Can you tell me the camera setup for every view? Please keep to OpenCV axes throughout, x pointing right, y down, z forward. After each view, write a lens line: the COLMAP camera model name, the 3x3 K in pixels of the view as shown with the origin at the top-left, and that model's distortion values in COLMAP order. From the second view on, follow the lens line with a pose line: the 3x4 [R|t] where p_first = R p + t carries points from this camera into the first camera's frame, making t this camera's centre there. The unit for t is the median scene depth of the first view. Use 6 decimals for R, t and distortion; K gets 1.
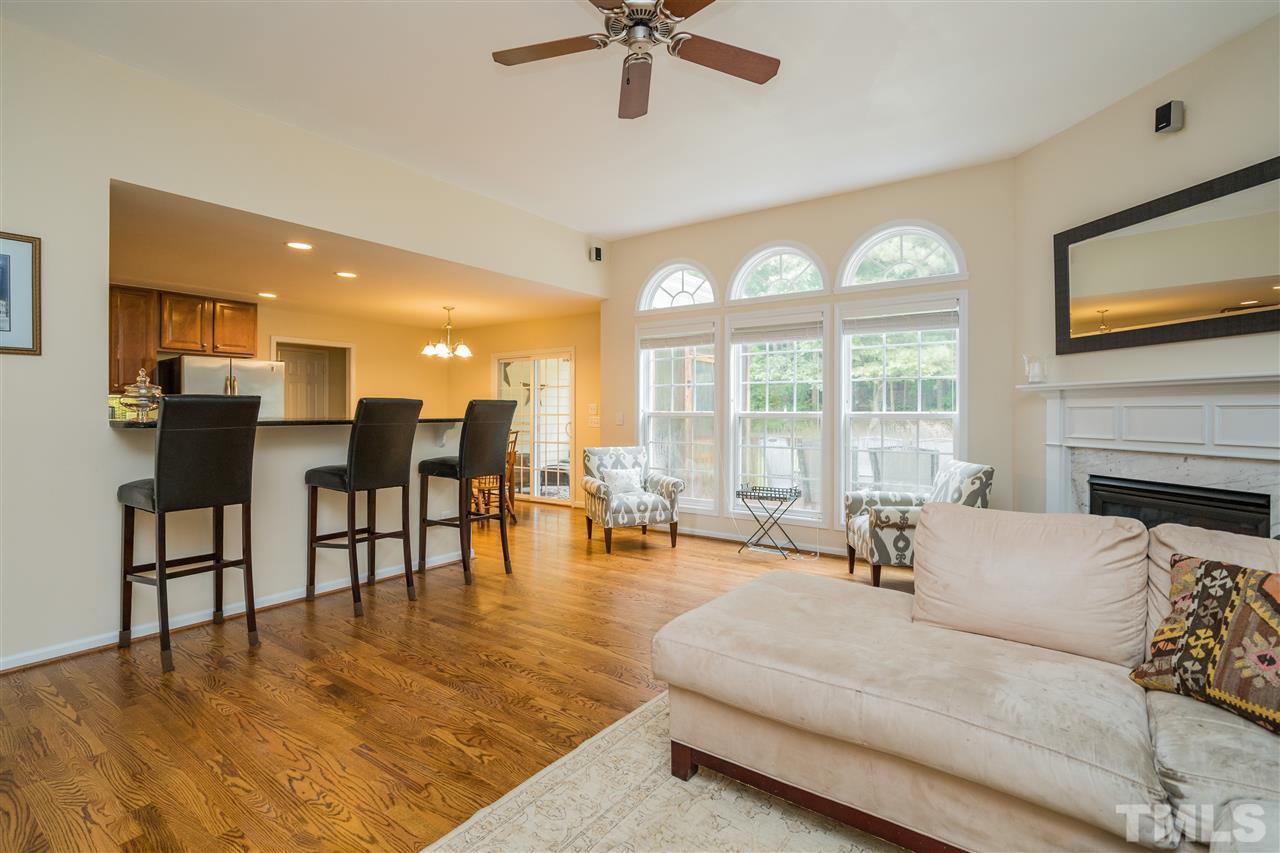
lens RADIAL K [[602.6, 0, 640.0], [0, 602.6, 426.5], [0, 0, 1]] dist [-0.002332, -0.000113]
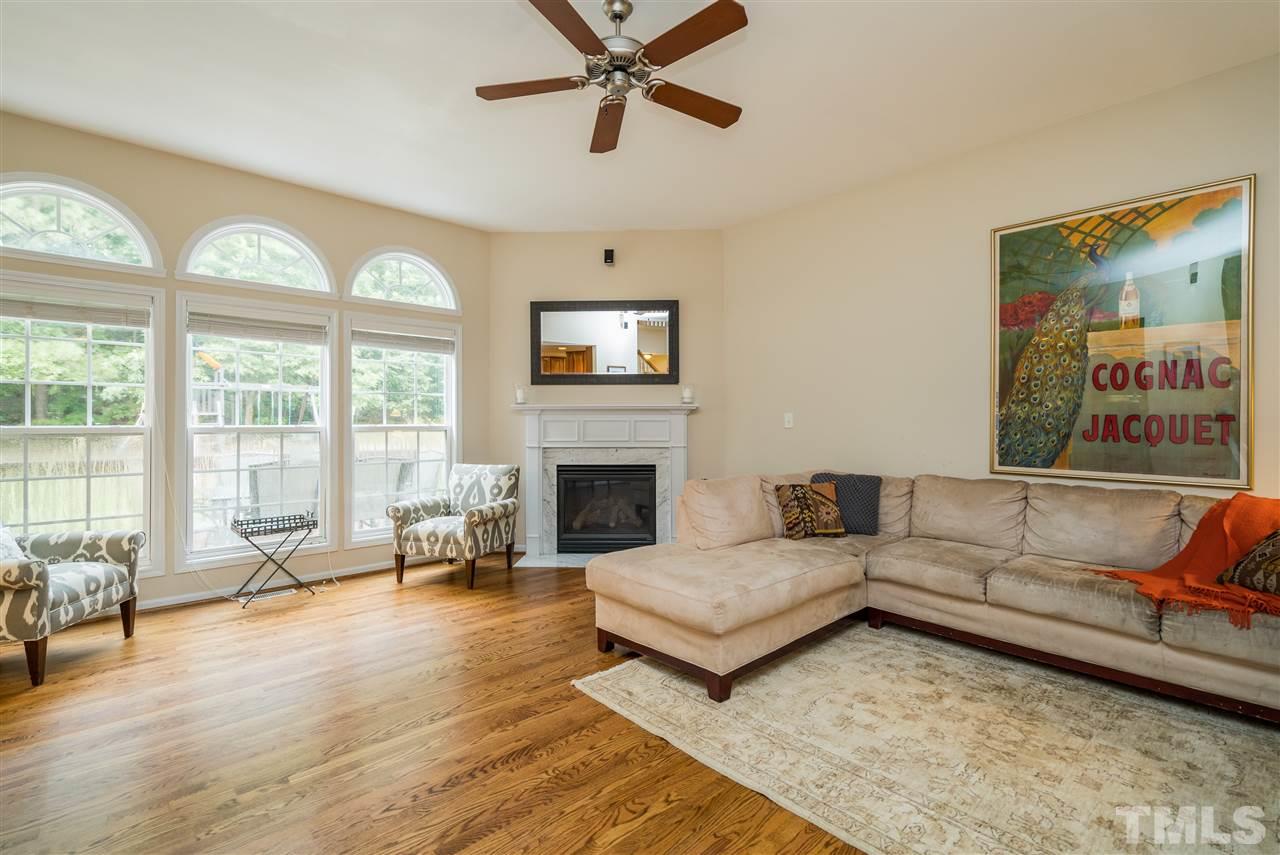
lens RADIAL K [[591.0, 0, 636.6], [0, 591.0, 426.5], [0, 0, 1]] dist [-0.000173, 0.000049]
pose [[0.181948, -0.009494, 0.983262, -0.642734], [0.025752, 0.999656, 0.004887, -0.018427], [-0.982971, 0.024431, 0.182130, 0.481574]]
